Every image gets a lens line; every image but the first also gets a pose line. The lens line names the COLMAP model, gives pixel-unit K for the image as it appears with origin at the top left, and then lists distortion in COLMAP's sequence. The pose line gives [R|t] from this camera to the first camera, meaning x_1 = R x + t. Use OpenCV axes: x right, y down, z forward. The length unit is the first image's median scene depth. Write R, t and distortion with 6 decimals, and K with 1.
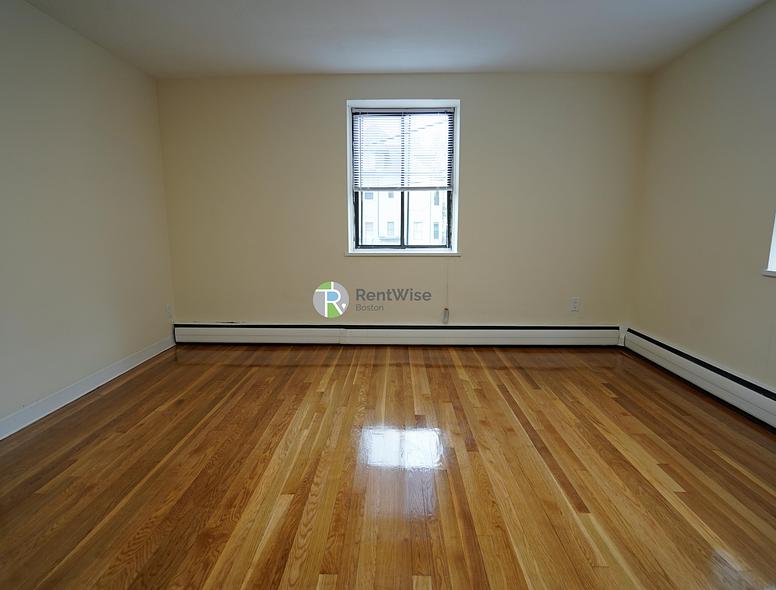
lens RADIAL K [[411.6, 0, 389.3], [0, 411.6, 294.5], [0, 0, 1]] dist [-0.056953, 0.026477]
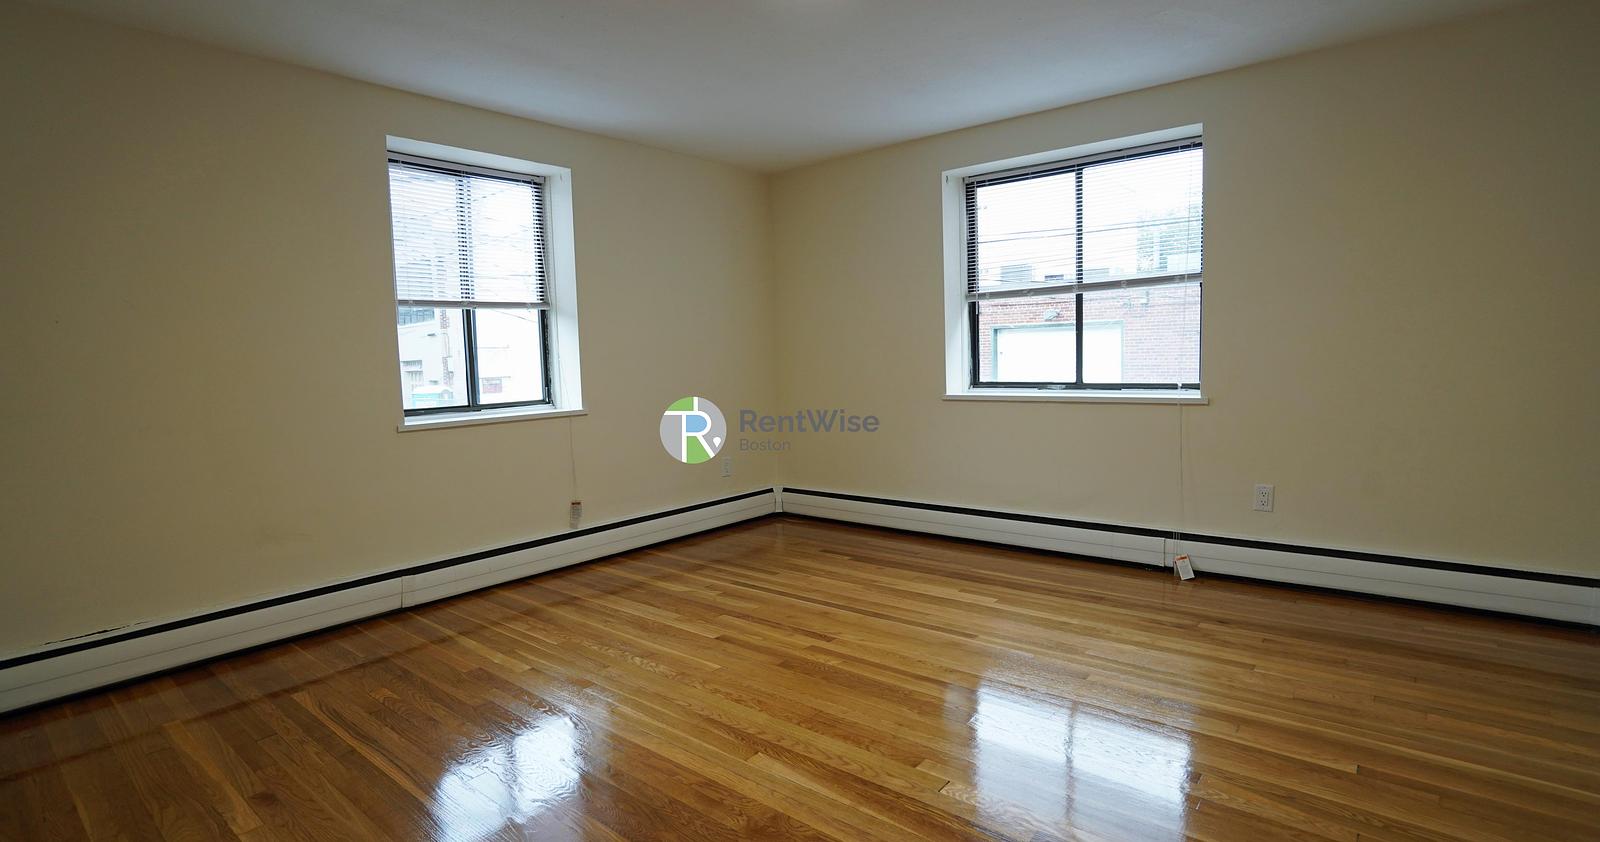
lens RADIAL K [[751.8, 0, 808.6], [0, 751.8, 420.2], [0, 0, 1]] dist [-0.046902, 0.001045]
pose [[0.616383, -0.081693, 0.783198, -0.679737], [0.155263, 0.987687, -0.019170, -0.014428], [-0.771988, 0.133418, 0.621477, 0.048657]]
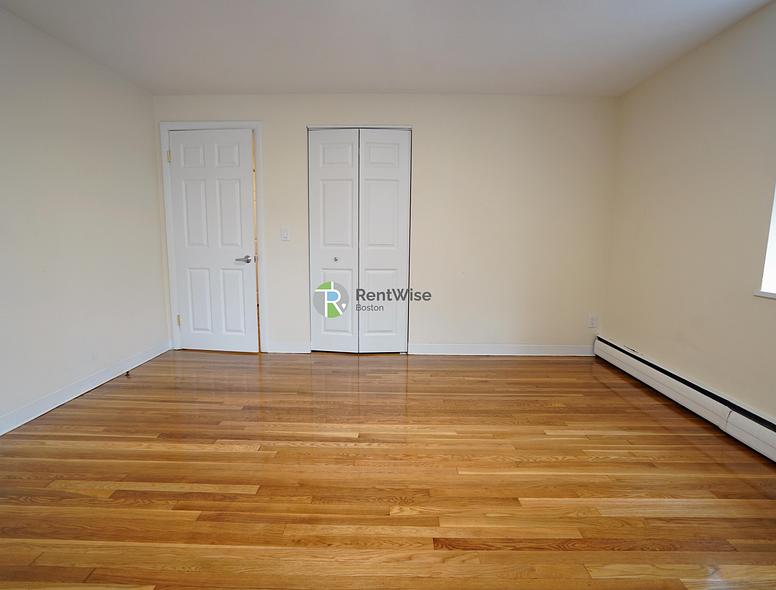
lens RADIAL K [[411.6, 0, 389.3], [0, 411.6, 294.5], [0, 0, 1]] dist [-0.056953, 0.026477]
pose [[0.008120, 0.143267, -0.989651, 0.631533], [-0.176084, 0.974424, 0.139618, -0.107971], [0.984342, 0.173128, 0.033139, 0.591435]]
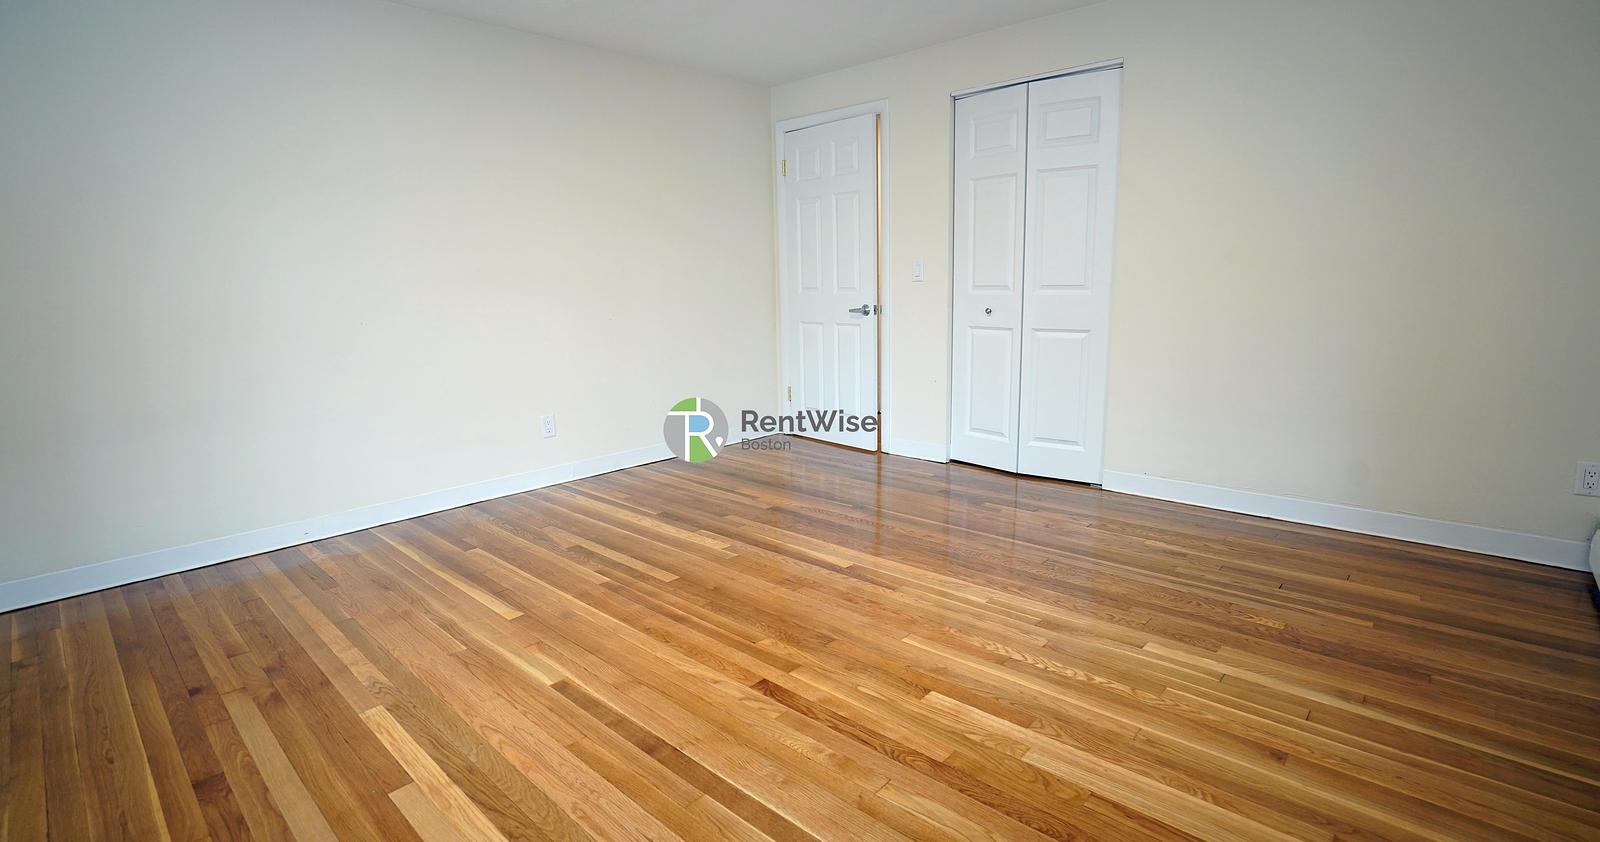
lens RADIAL K [[751.8, 0, 808.6], [0, 751.8, 420.2], [0, 0, 1]] dist [-0.046902, 0.001045]
pose [[-0.662119, 0.152961, -0.733622, 0.618422], [-0.102243, 0.951355, 0.290636, -0.189401], [0.742391, 0.267444, -0.614272, 1.147988]]
